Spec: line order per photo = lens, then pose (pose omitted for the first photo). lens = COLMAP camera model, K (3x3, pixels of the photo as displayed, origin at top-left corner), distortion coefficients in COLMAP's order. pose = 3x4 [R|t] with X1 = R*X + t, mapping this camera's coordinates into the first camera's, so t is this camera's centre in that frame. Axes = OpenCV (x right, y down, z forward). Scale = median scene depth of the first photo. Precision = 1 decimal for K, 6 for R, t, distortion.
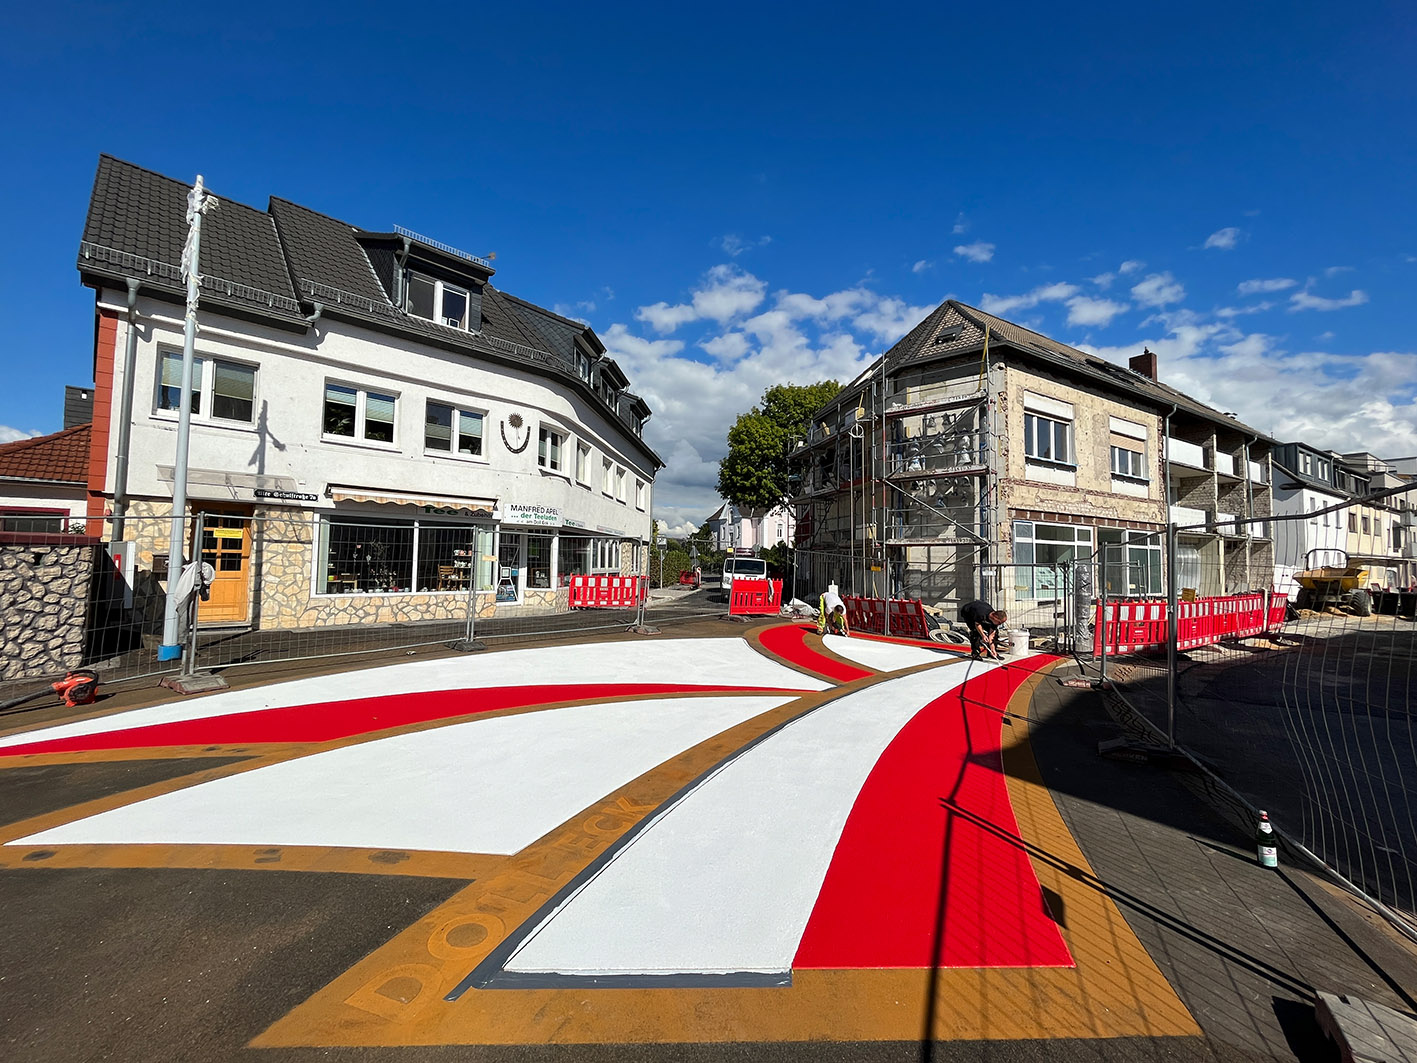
lens RADIAL K [[568.0, 0, 708.5], [0, 568.0, 531.5], [0, 0, 1]] dist [-0.015094, 0.000052]
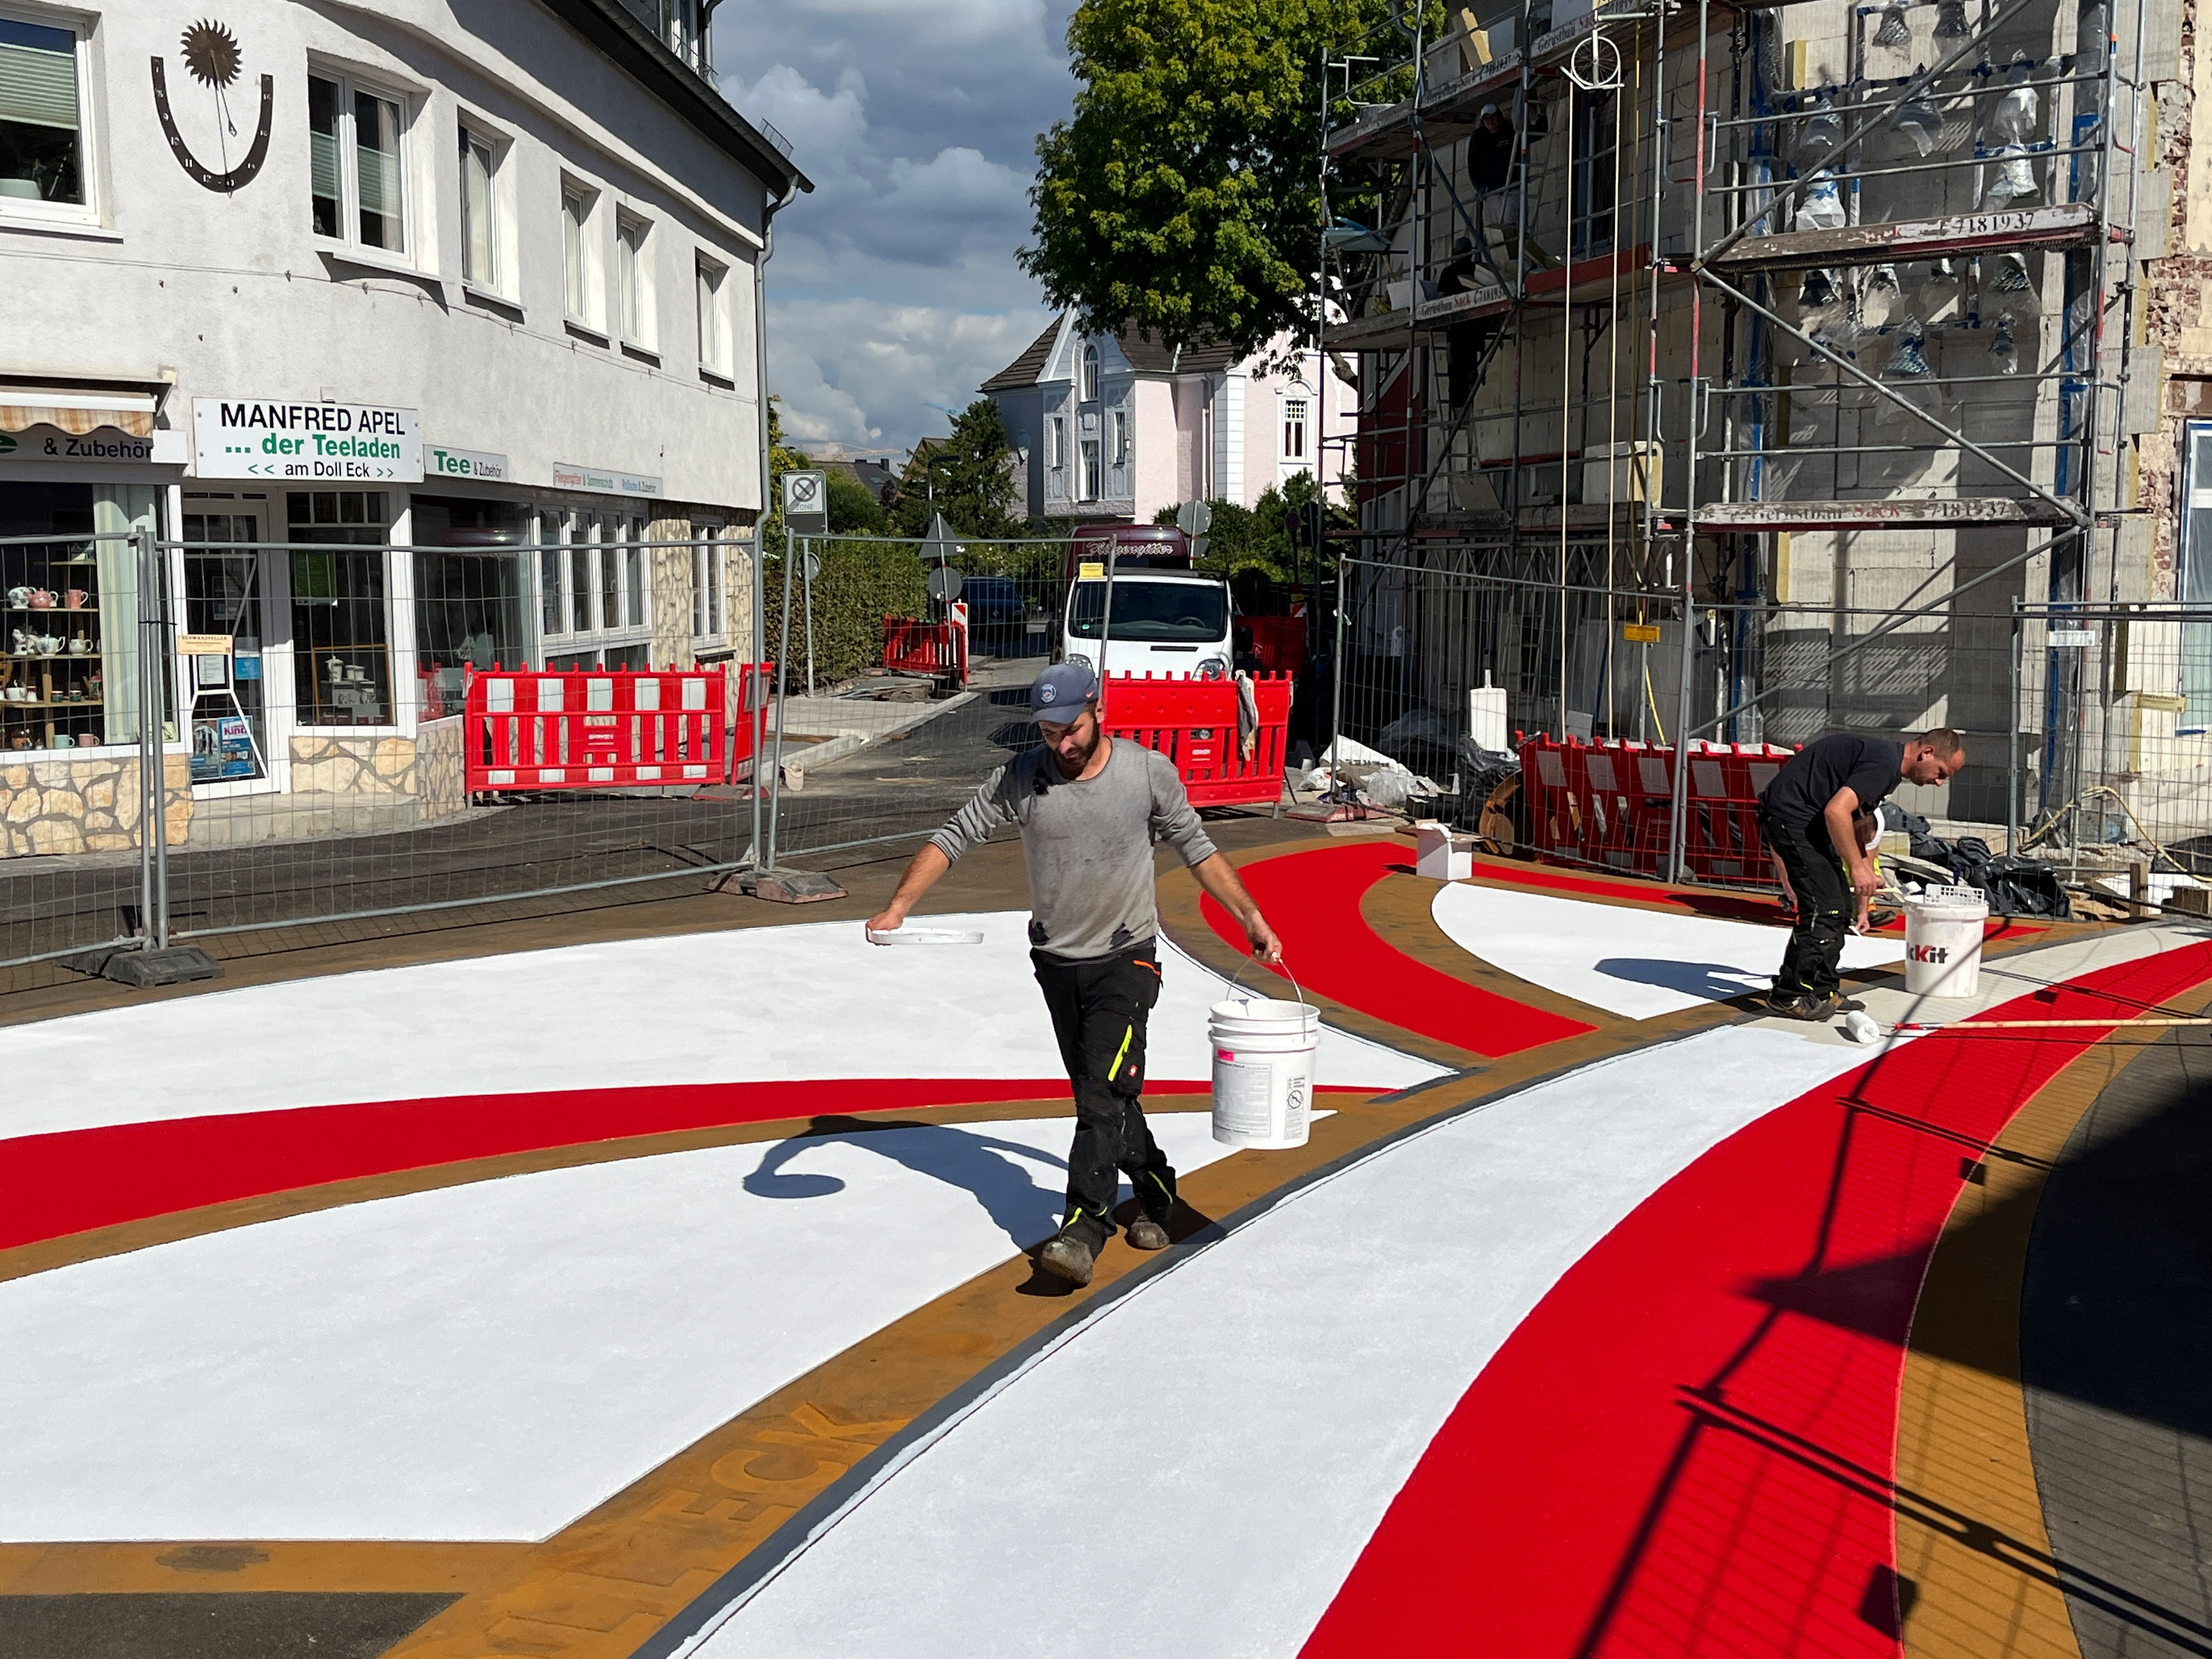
lens RADIAL K [[2438.2, 0, 1106.0], [0, 2438.2, 829.5], [0, 0, 1]] dist [0.018076, -0.006291]
pose [[0.998792, -0.021443, 0.044212, -0.005900], [0.013764, 0.985828, 0.167192, -0.031448], [-0.047171, -0.166381, 0.984933, -0.104691]]
